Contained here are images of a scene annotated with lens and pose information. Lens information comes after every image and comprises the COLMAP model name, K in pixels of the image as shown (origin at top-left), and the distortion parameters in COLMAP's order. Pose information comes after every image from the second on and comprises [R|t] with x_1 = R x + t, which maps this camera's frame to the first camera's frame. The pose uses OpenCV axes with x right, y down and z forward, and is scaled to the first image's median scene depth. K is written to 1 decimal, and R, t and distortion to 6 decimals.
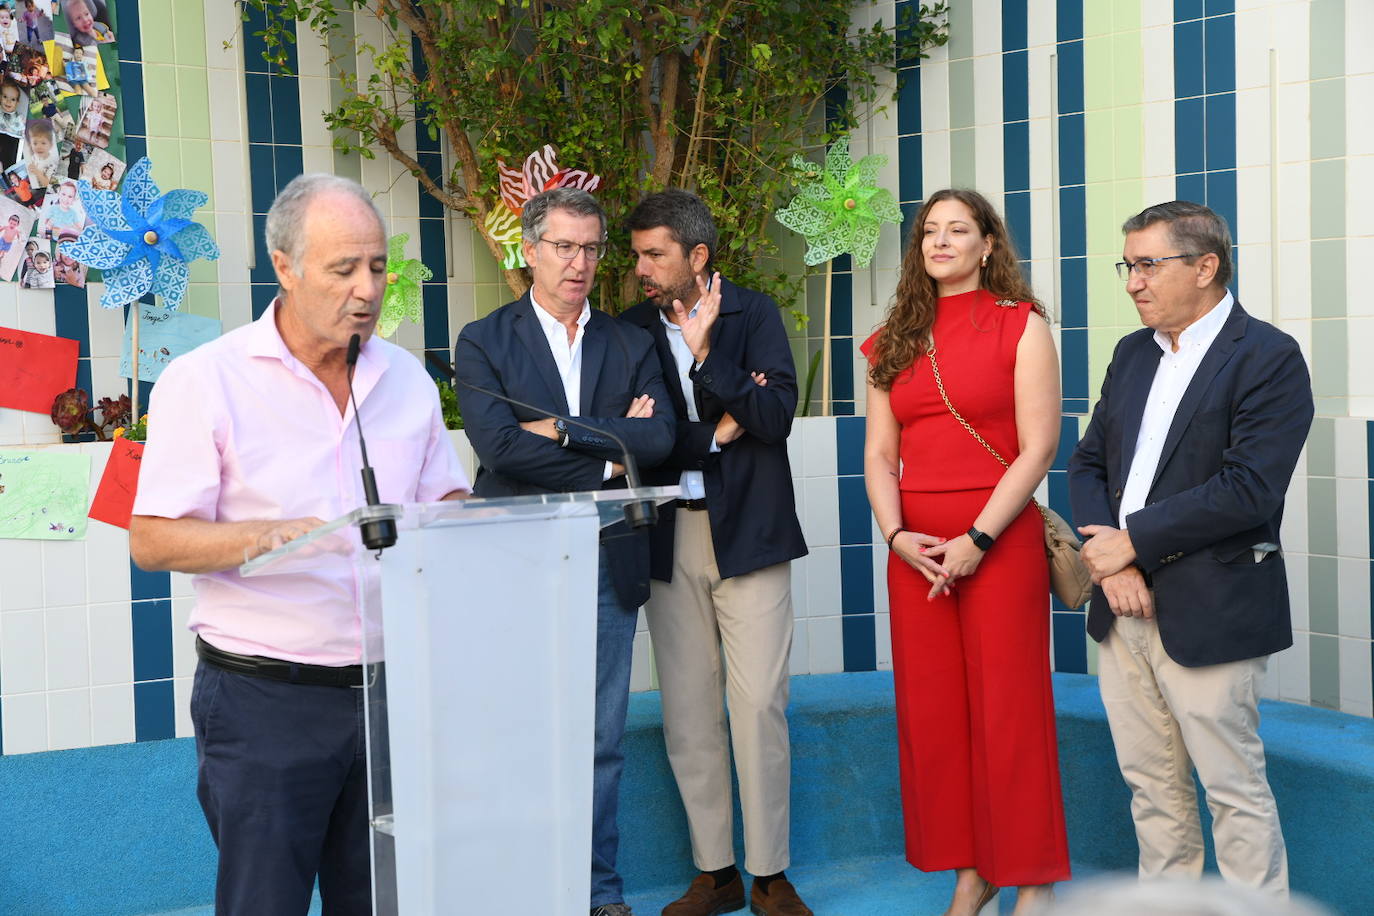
lens RADIAL K [[2255.4, 0, 678.1], [0, 2255.4, 457.7], [0, 0, 1]] dist [0.193121, 0.000000]
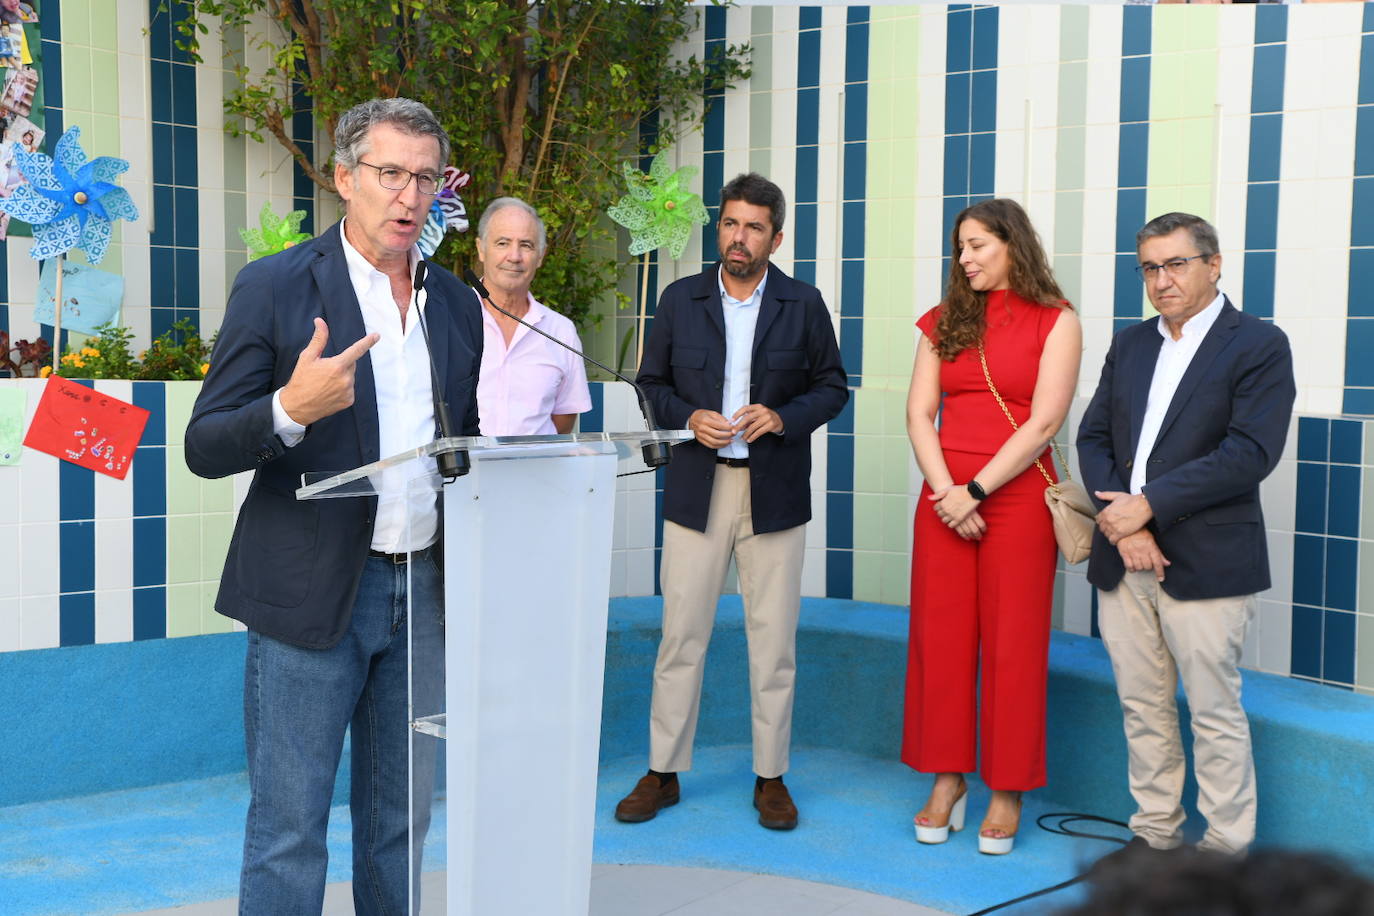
lens RADIAL K [[1804.5, 0, 682.4], [0, 1804.5, 455.2], [0, 0, 1]] dist [0.088901, 0.000000]
pose [[0.982270, 0.030262, 0.185015, -0.098167], [-0.033356, 0.999351, 0.013634, 0.007347], [-0.184482, -0.019563, 0.982641, 0.060516]]
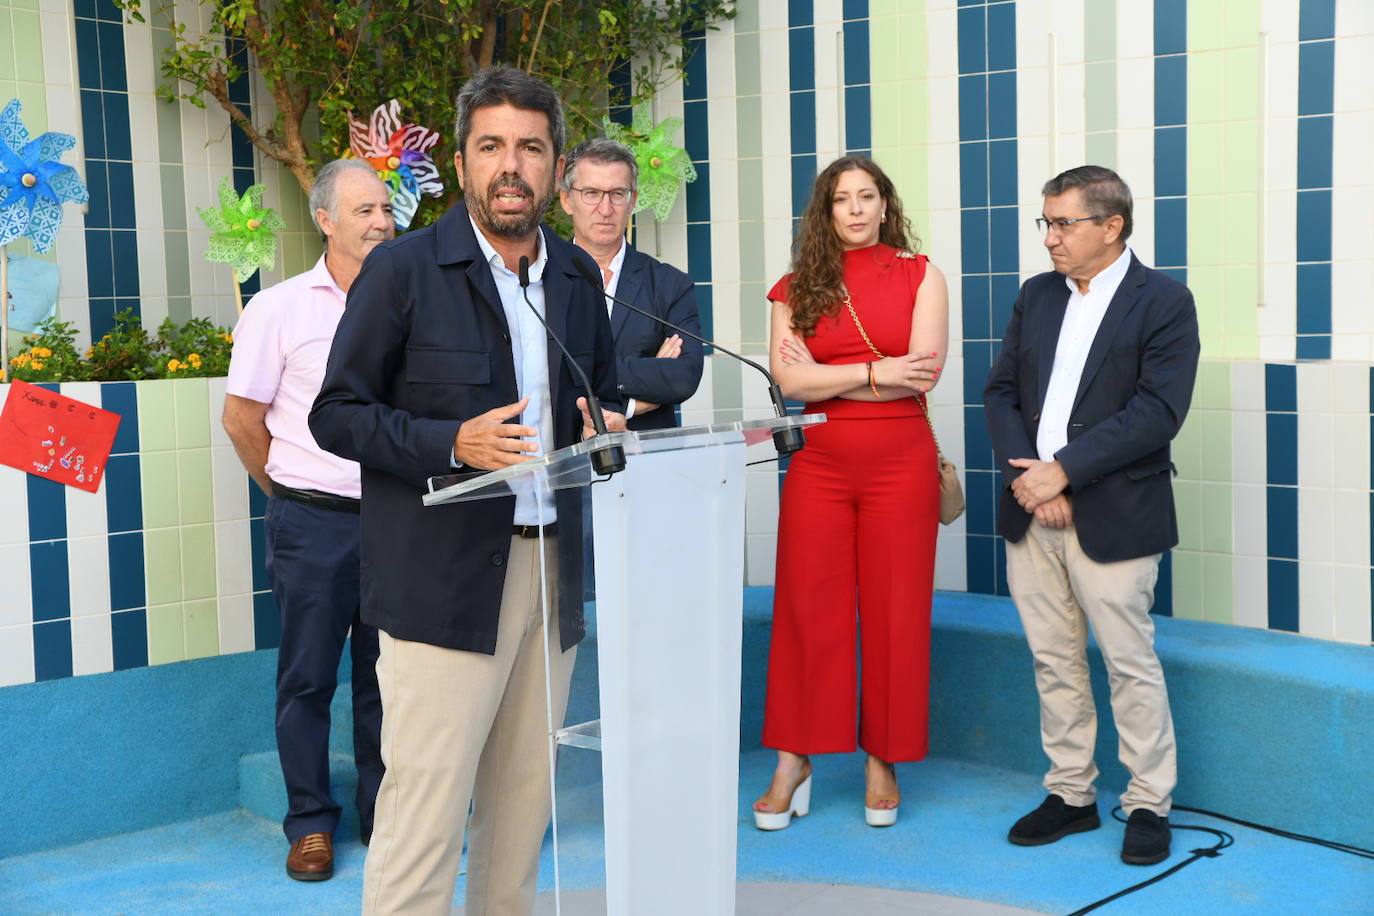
lens RADIAL K [[2063.2, 0, 674.7], [0, 2063.2, 456.1], [0, 0, 1]] dist [0.153439, 0.000000]
pose [[0.967772, -0.016948, 0.251255, -0.181473], [0.010875, 0.999615, 0.025540, 0.004002], [-0.251591, -0.021984, 0.967584, 0.034582]]
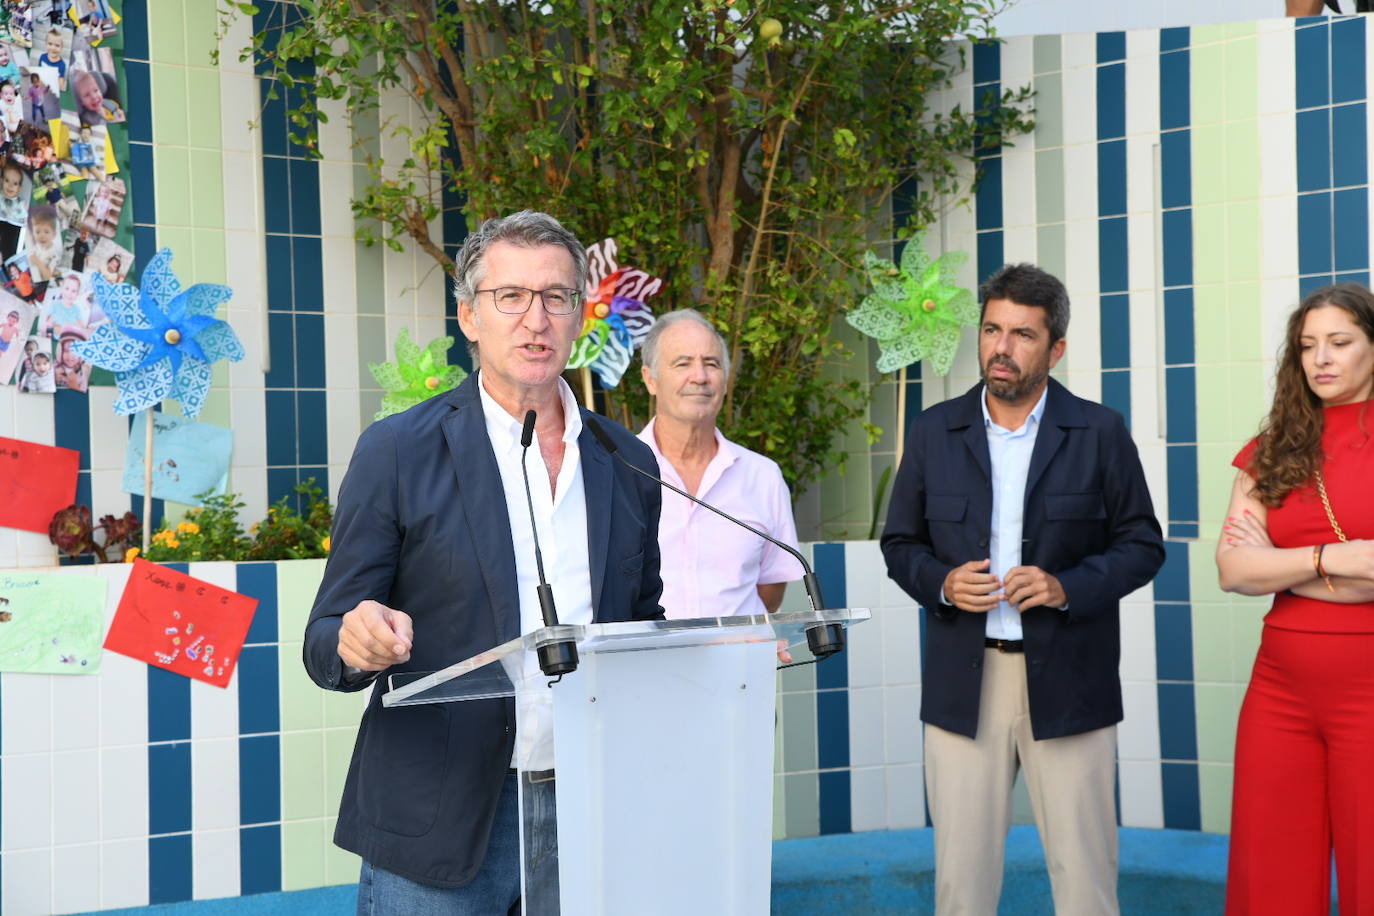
lens RADIAL K [[2536.2, 0, 674.6], [0, 2536.2, 458.9], [0, 0, 1]] dist [0.226793, 0.000000]
pose [[0.999448, 0.006313, 0.032627, -0.063207], [-0.004561, 0.998558, -0.053482, 0.004438], [-0.032918, 0.053304, 0.998036, -0.008309]]
